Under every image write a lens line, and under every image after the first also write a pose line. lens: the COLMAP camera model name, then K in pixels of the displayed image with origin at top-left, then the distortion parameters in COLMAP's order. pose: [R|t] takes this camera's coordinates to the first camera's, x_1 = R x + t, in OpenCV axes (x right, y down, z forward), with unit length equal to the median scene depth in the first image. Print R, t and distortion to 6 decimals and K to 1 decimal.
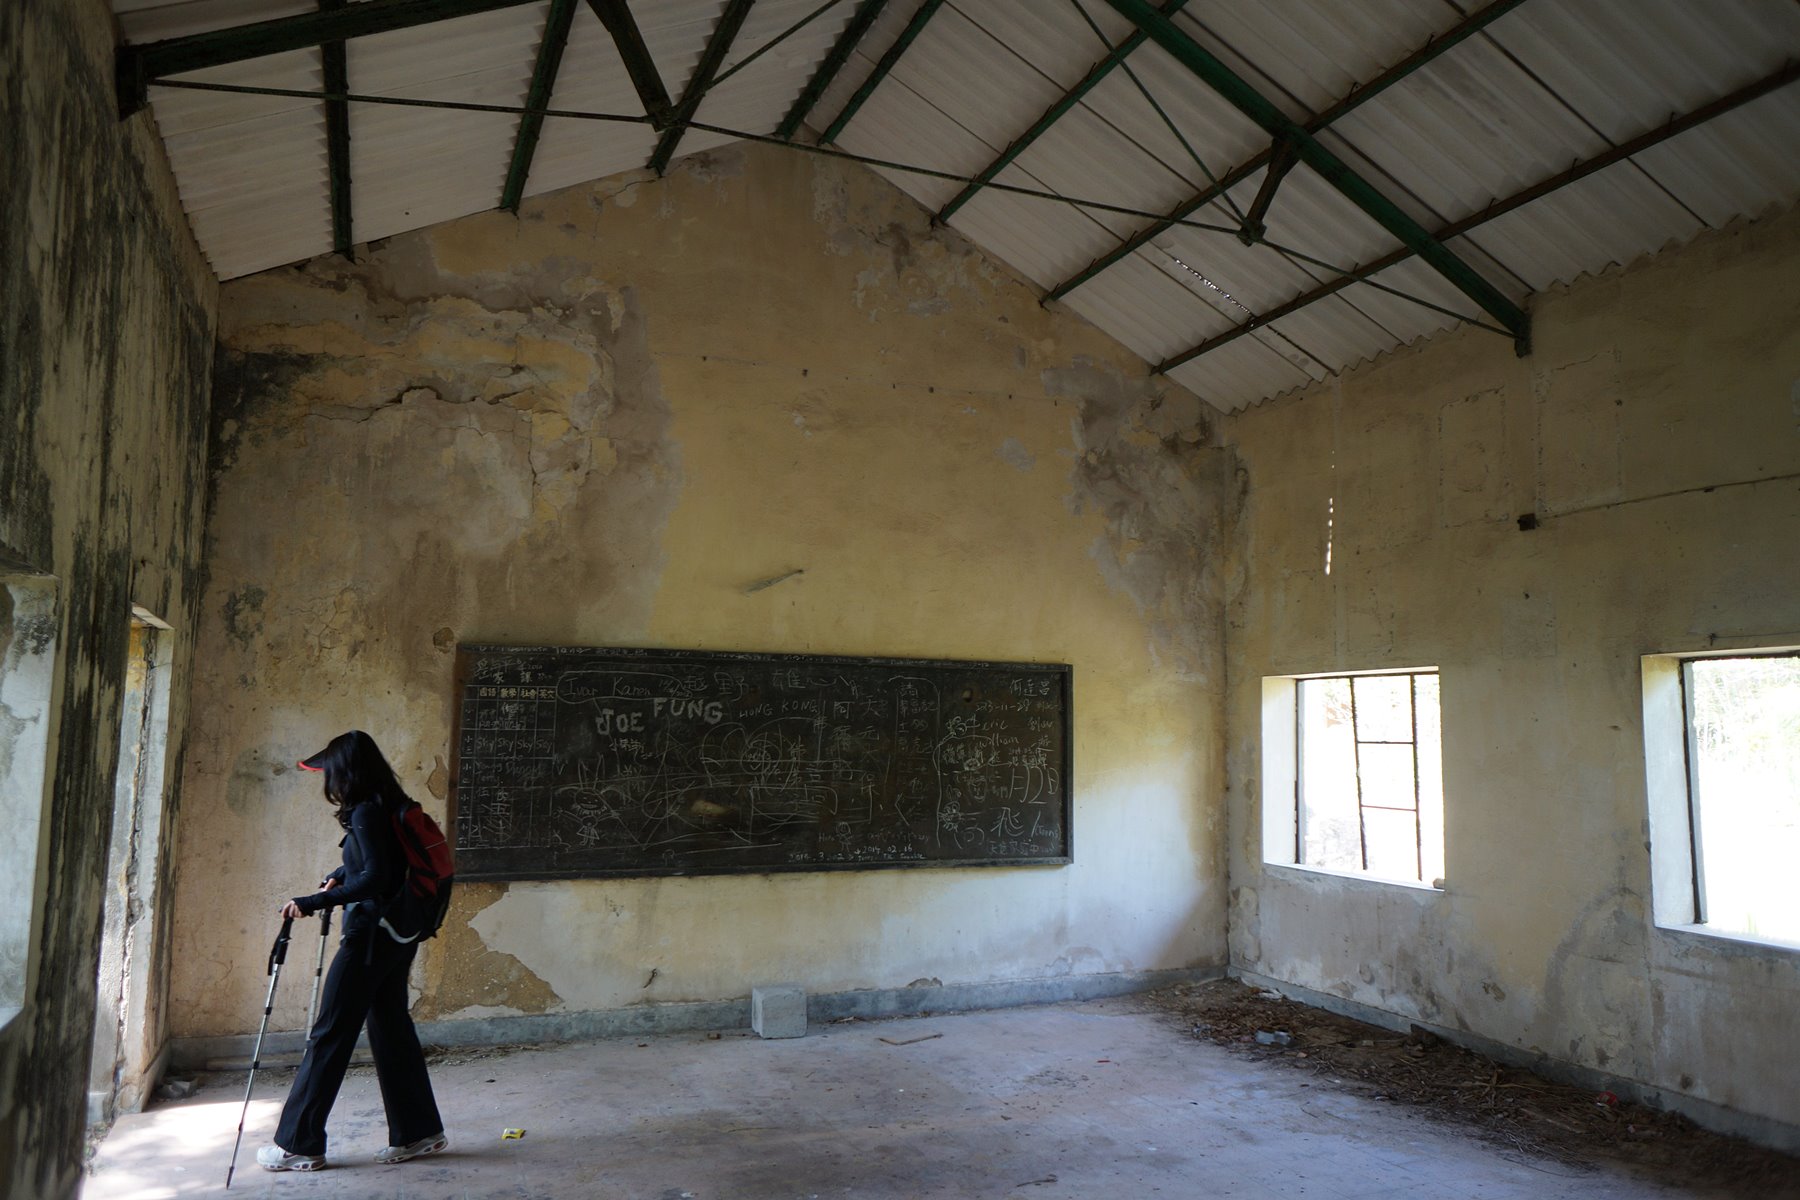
lens RADIAL K [[1257.4, 0, 891.8], [0, 1257.4, 589.6], [0, 0, 1]] dist [-0.002047, -0.001408]
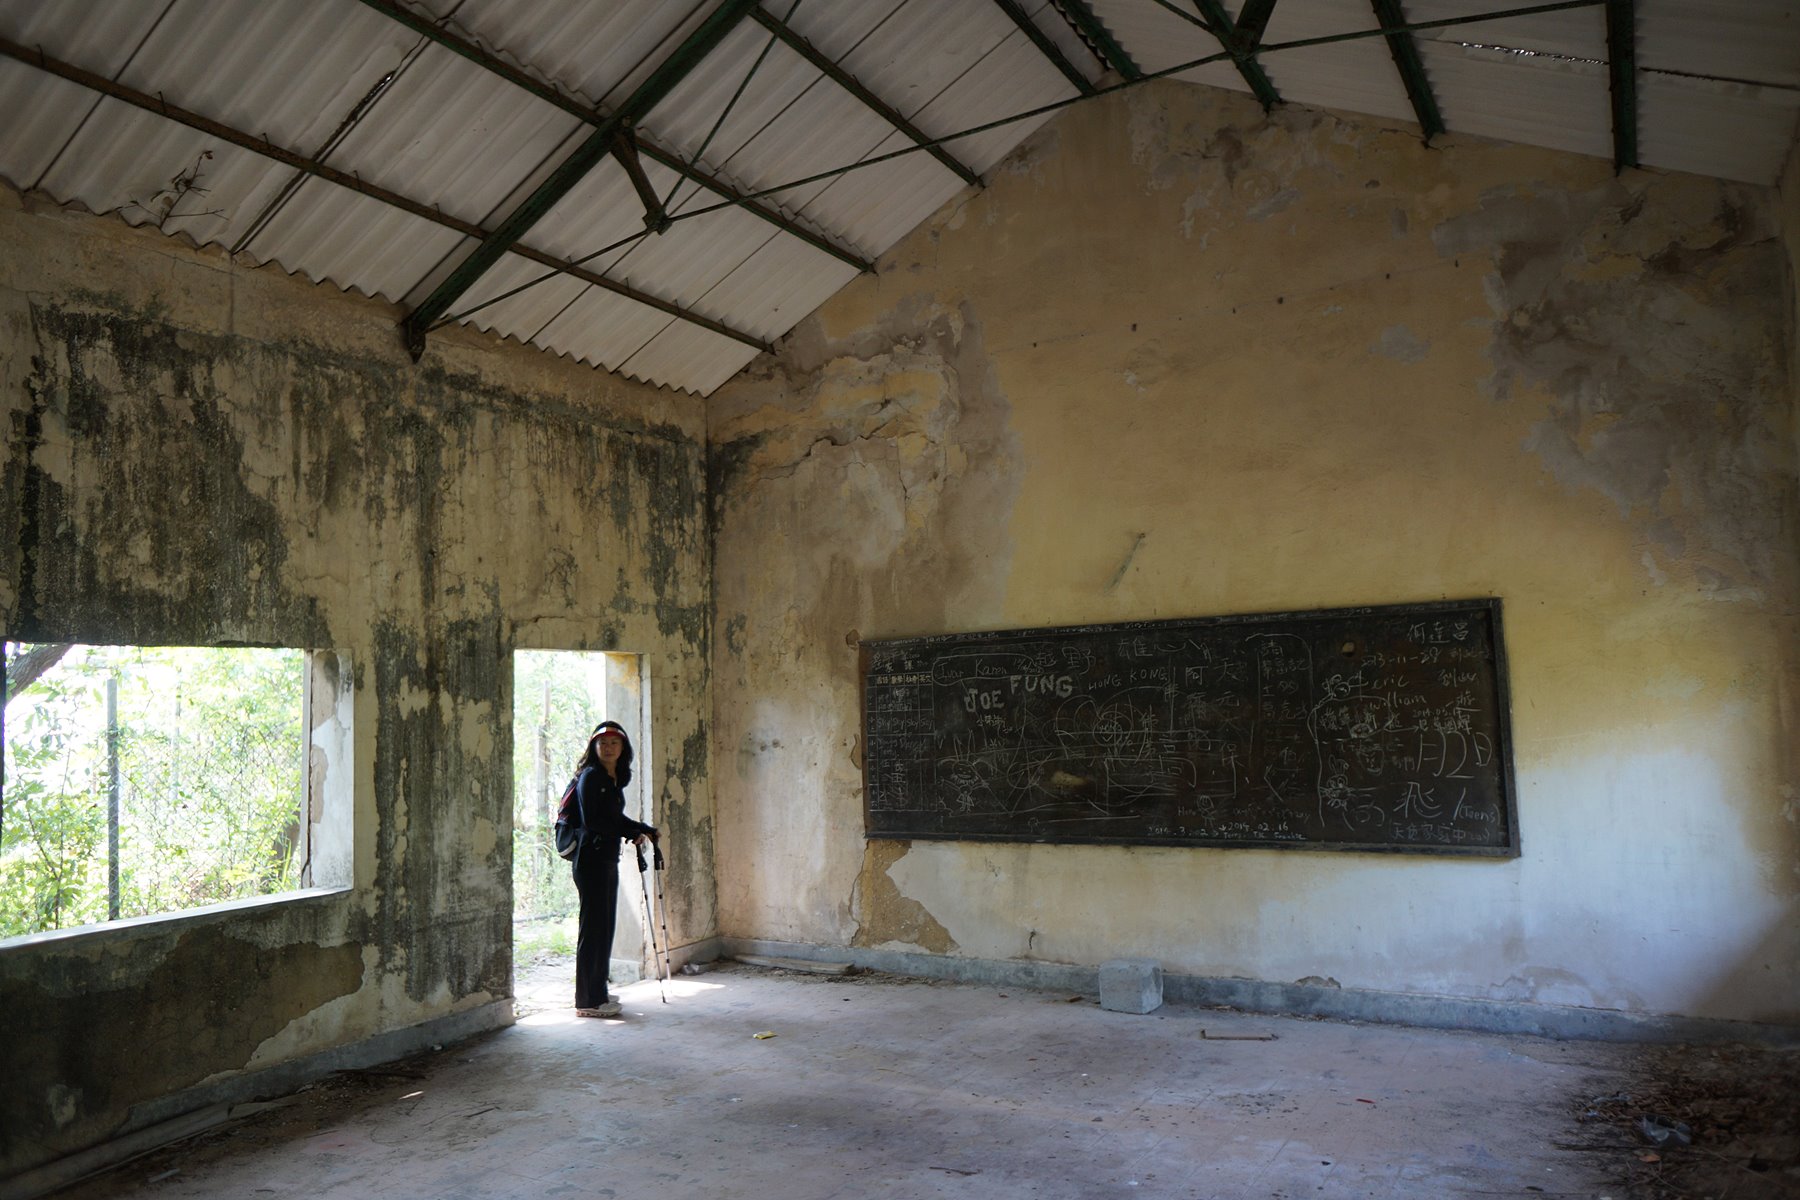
lens RADIAL K [[1257.4, 0, 881.8], [0, 1257.4, 589.9], [0, 0, 1]] dist [-0.002047, -0.001408]
pose [[0.589697, -0.107101, -0.800491, 0.597224], [0.132963, 0.990518, -0.034576, 0.035222], [0.796604, -0.086047, 0.598346, 0.272119]]
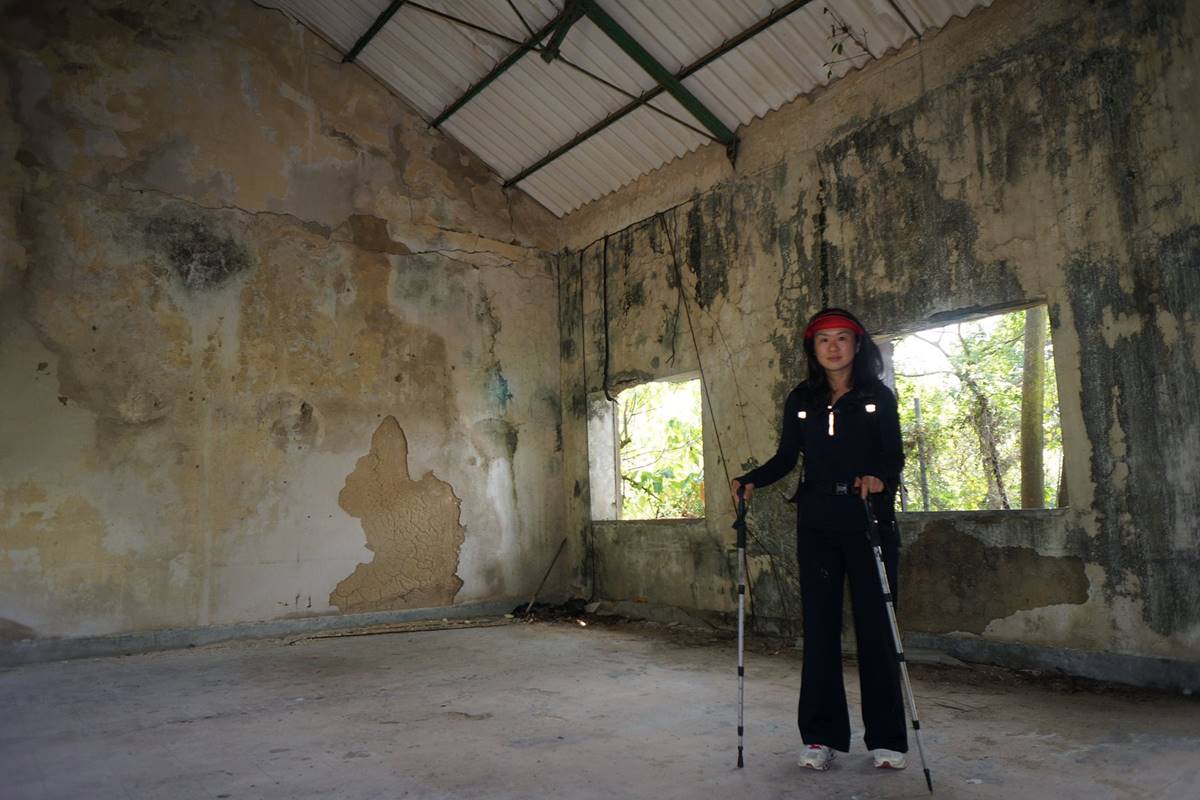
lens RADIAL K [[838.2, 0, 589.1], [0, 838.2, 391.1], [0, 0, 1]] dist [-0.002047, -0.001408]
pose [[-0.969510, -0.027136, -0.243546, 0.170890], [0.036860, 0.966394, -0.254409, 0.222549], [0.242265, -0.255629, -0.935928, 1.004576]]
